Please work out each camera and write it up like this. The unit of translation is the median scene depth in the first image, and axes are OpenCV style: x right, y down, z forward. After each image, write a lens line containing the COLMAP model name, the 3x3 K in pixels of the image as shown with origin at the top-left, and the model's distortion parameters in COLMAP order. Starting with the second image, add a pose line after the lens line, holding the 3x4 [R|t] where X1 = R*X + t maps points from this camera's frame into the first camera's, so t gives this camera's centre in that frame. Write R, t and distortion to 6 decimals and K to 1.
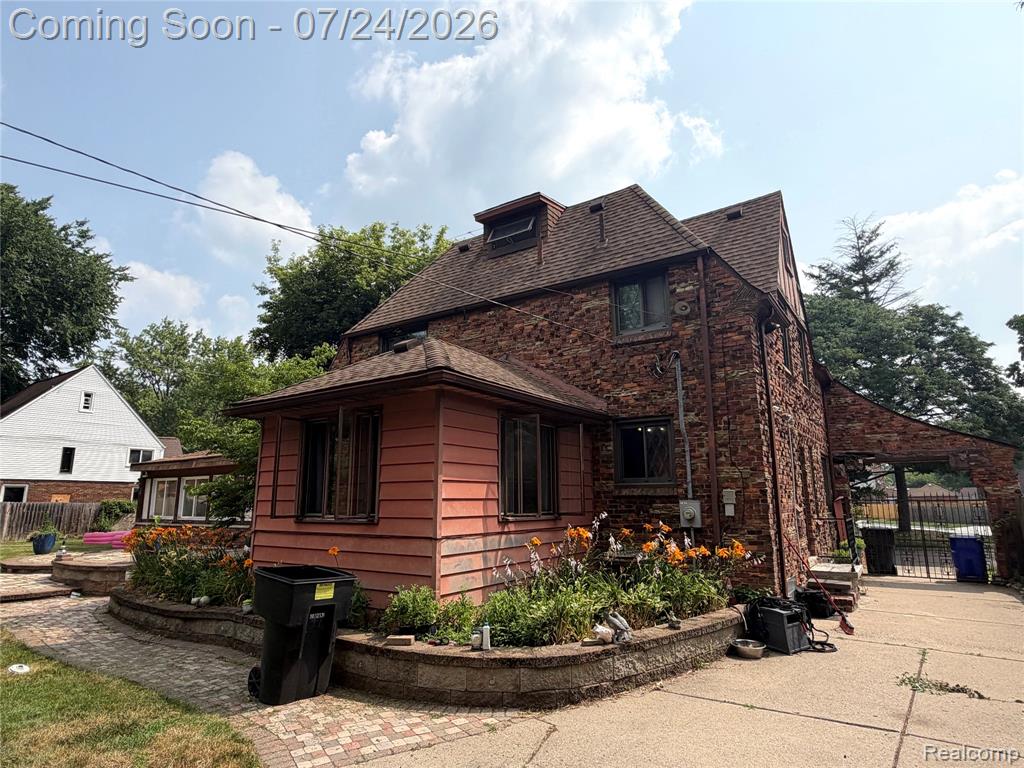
lens RADIAL K [[579.9, 0, 513.7], [0, 579.9, 384.9], [0, 0, 1]] dist [0.002245, -0.001060]
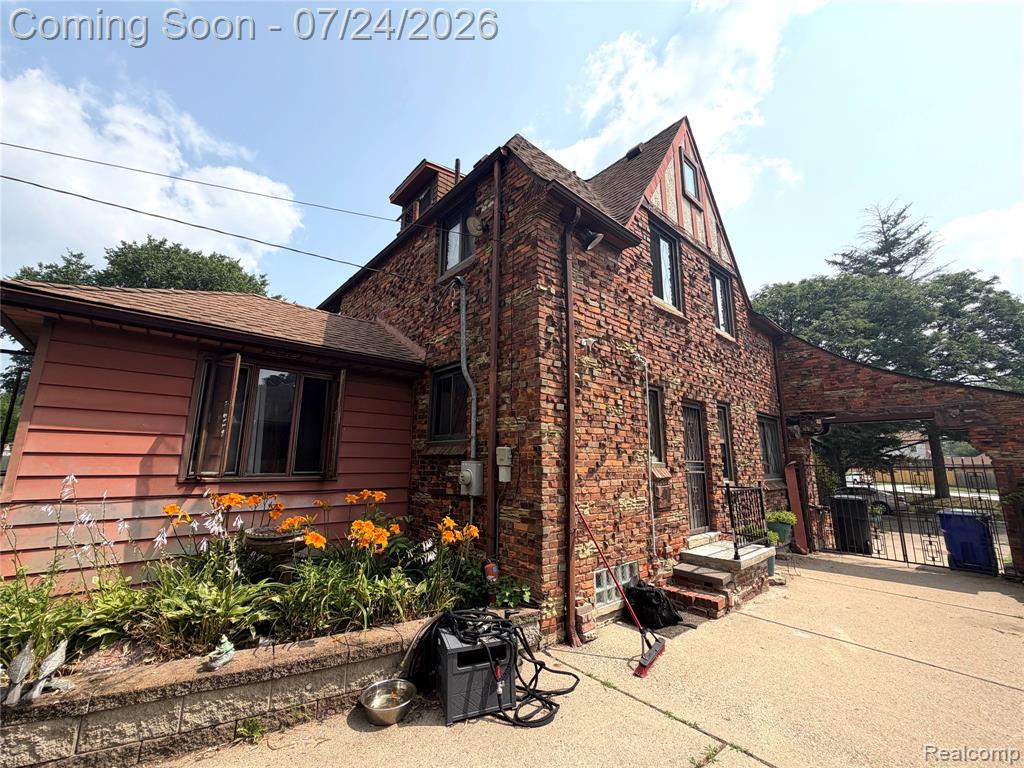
lens RADIAL K [[407.2, 0, 509.4], [0, 407.2, 383.7], [0, 0, 1]] dist [-0.000796, 0.000235]
pose [[0.968353, -0.033928, -0.247269, 0.298833], [0.035275, 0.999377, 0.001019, 0.057238], [0.247080, -0.009709, 0.968946, 0.286756]]
